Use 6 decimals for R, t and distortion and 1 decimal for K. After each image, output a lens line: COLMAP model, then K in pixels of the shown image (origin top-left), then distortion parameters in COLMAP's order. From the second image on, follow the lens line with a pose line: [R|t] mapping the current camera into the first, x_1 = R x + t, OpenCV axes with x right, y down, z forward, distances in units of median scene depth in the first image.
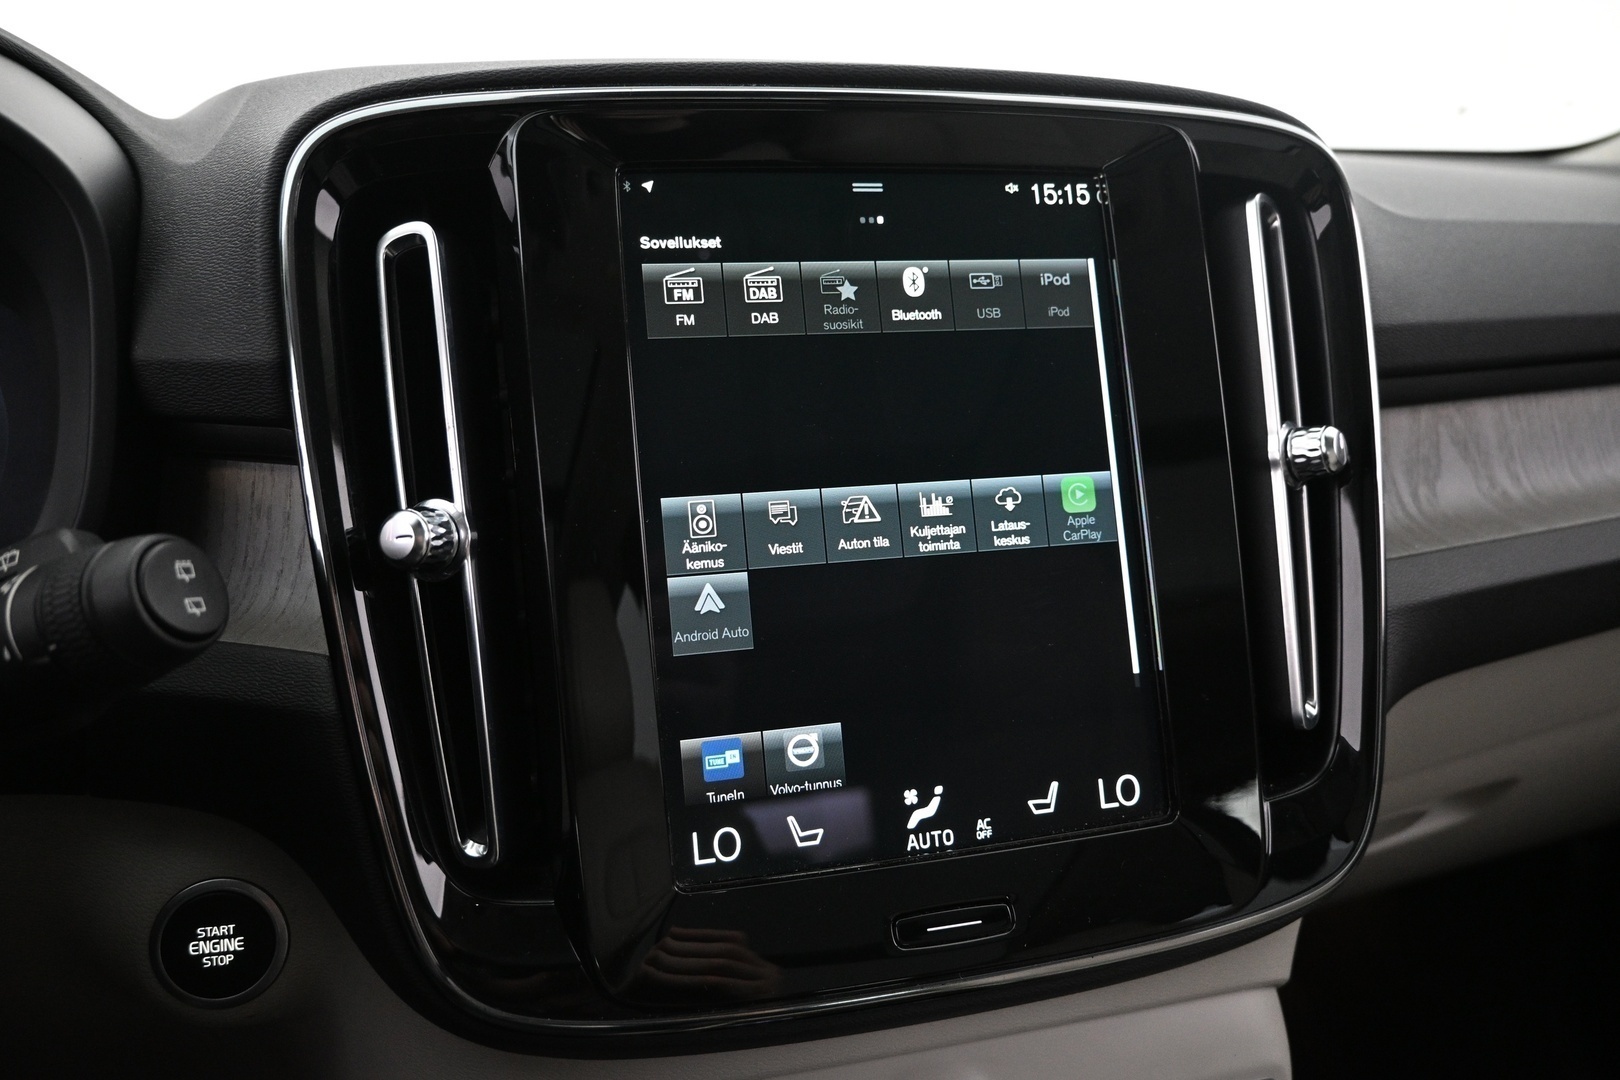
lens RADIAL K [[1106.1, 0, 801.5], [0, 1106.1, 537.3], [0, 0, 1]] dist [-0.001339, 0.004964]
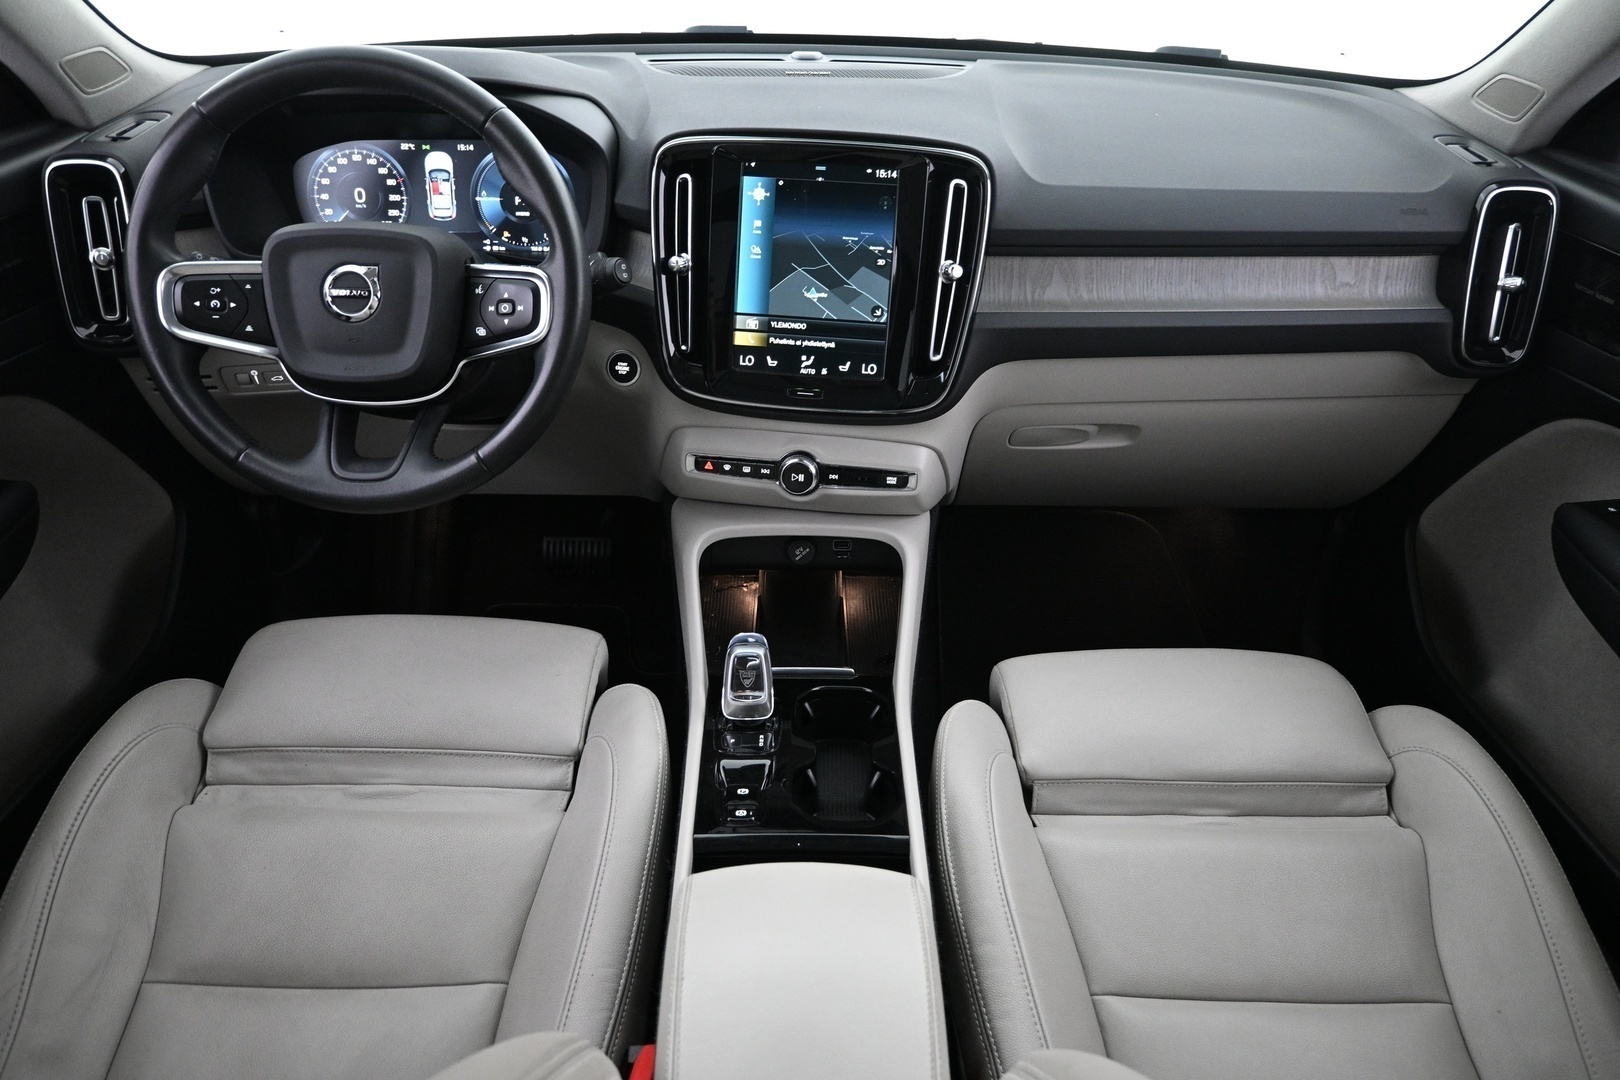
lens RADIAL K [[1106.1, 0, 805.8], [0, 1106.1, 548.4], [0, 0, 1]] dist [-0.001339, 0.004964]
pose [[0.935620, 0.214386, -0.280453, 1.172247], [-0.123147, 0.942776, 0.309851, -0.269479], [0.330832, -0.255366, 0.908482, -2.237895]]
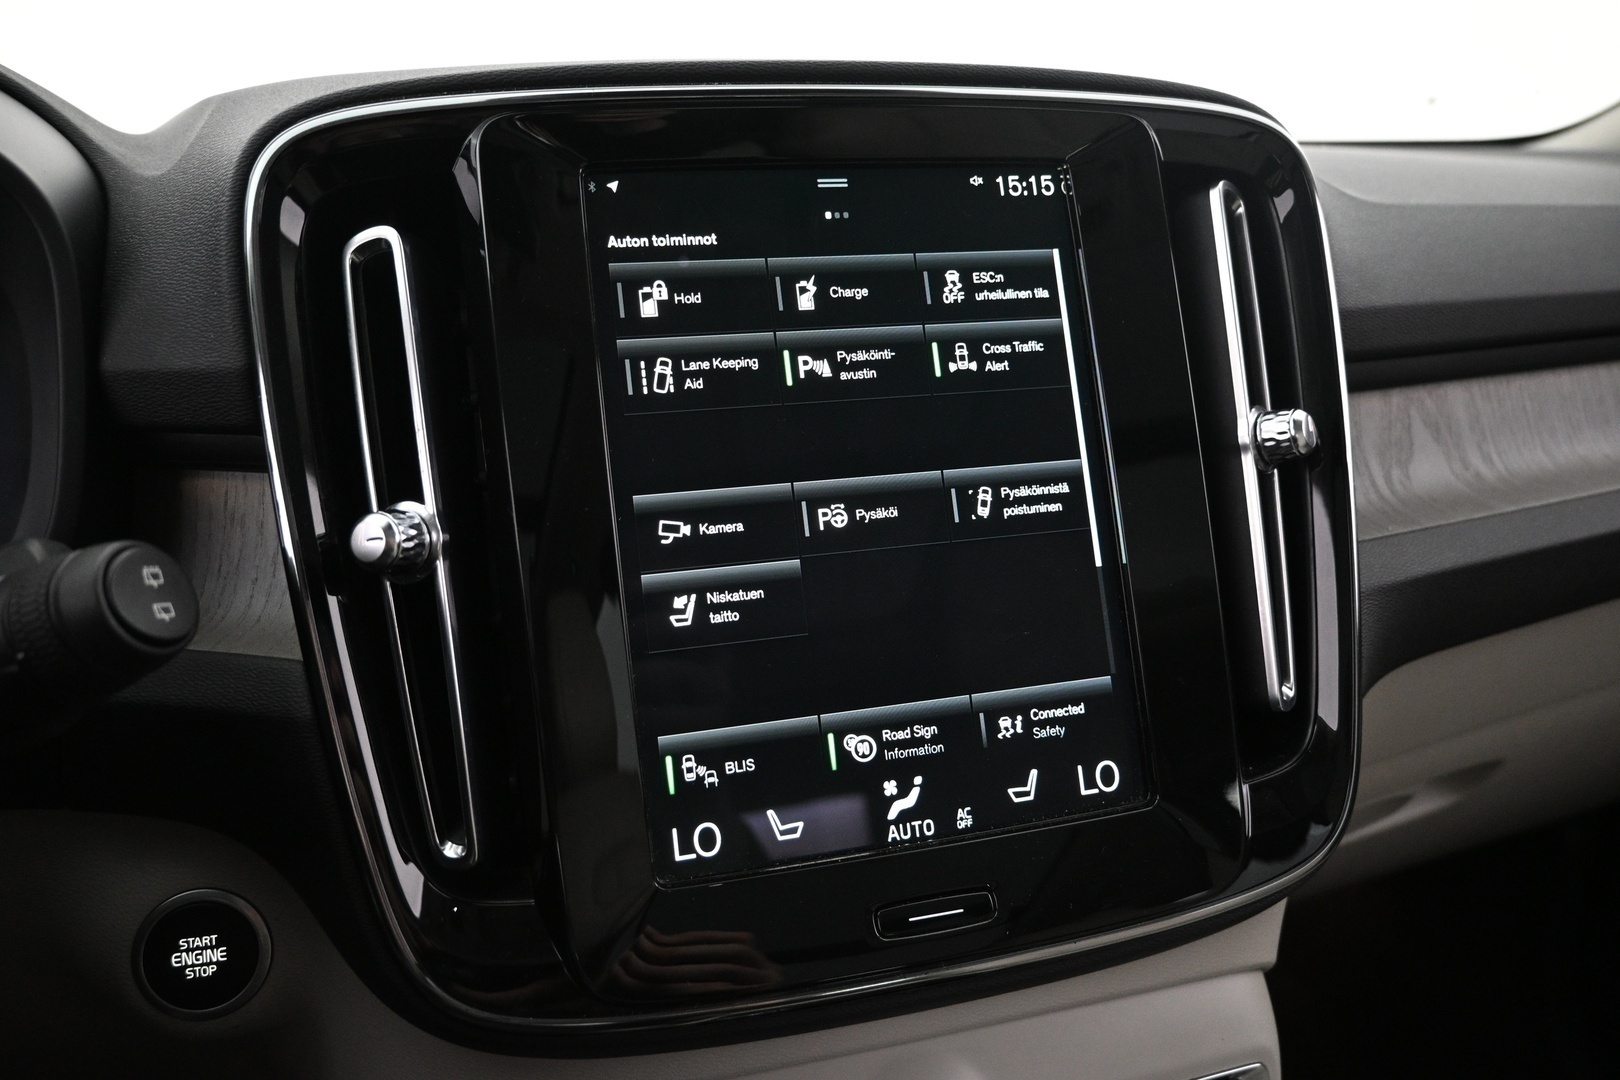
lens RADIAL K [[1106.1, 0, 801.8], [0, 1106.1, 538.5], [0, 0, 1]] dist [-0.001339, 0.004964]
pose [[0.999651, -0.025603, 0.006432, 0.017511], [0.025646, 0.999649, -0.006637, 0.012957], [-0.006260, 0.006799, 0.999957, -0.003218]]
